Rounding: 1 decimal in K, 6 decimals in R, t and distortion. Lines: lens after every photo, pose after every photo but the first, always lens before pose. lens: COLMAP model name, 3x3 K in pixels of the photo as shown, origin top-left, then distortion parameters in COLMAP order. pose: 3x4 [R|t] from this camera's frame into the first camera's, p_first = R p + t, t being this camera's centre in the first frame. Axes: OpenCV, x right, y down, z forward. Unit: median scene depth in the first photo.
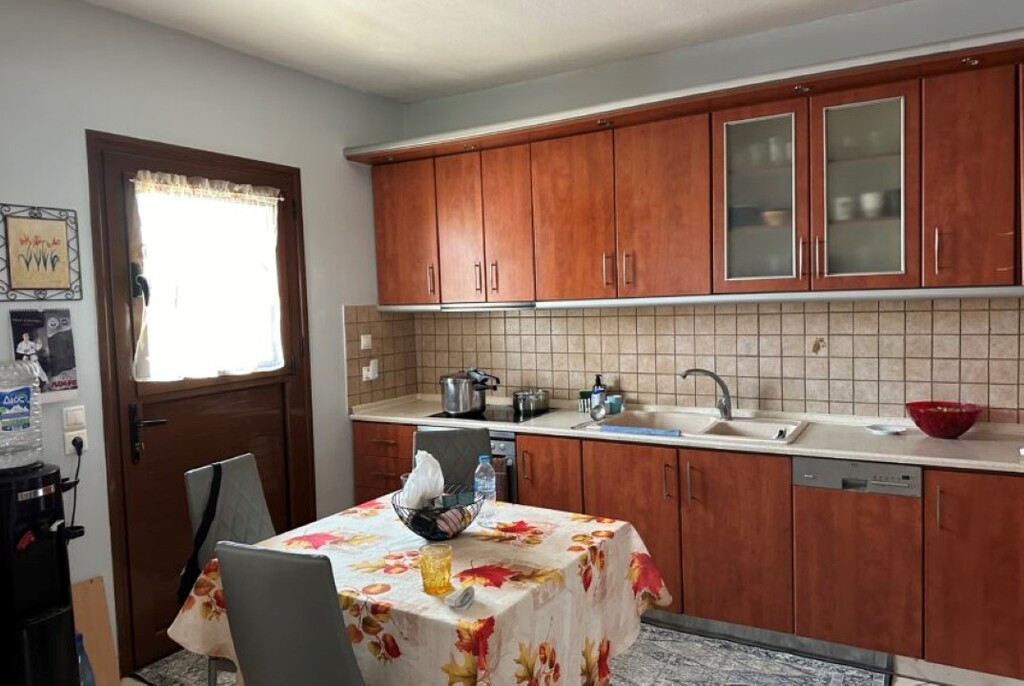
lens RADIAL K [[716.6, 0, 512.0], [0, 716.6, 343.0], [0, 0, 1]] dist [0.127497, -0.190560]
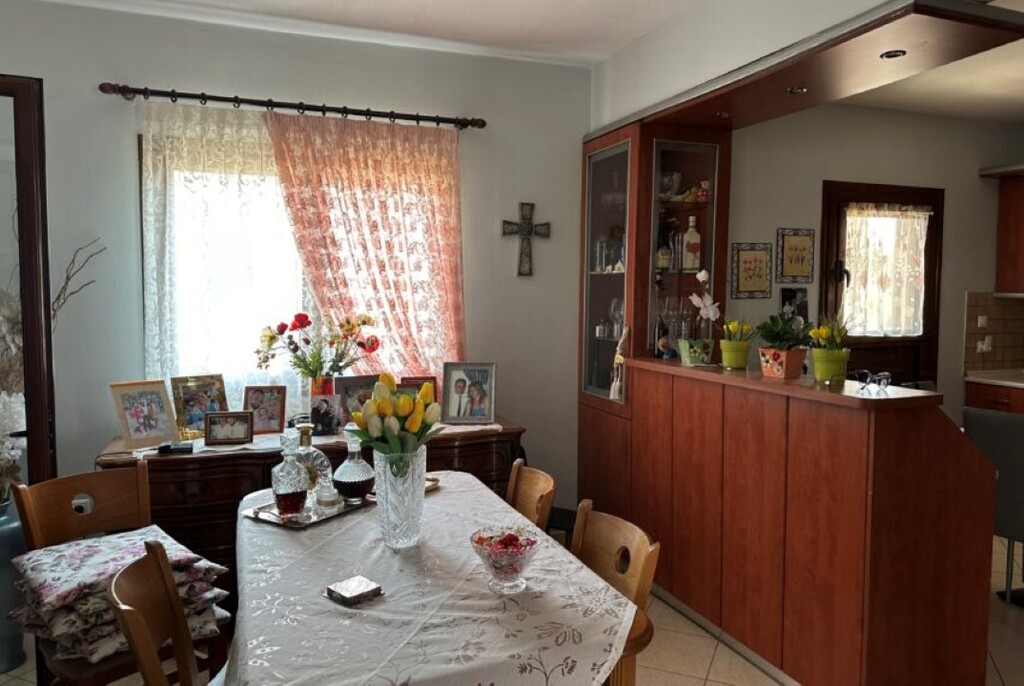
lens RADIAL K [[714.8, 0, 516.2], [0, 714.8, 346.3], [0, 0, 1]] dist [0.118760, -0.168779]
pose [[0.788058, 0.078970, -0.610514, -0.075962], [-0.065193, 0.996867, 0.044793, 0.044468], [0.612139, 0.004501, 0.790737, -0.588832]]
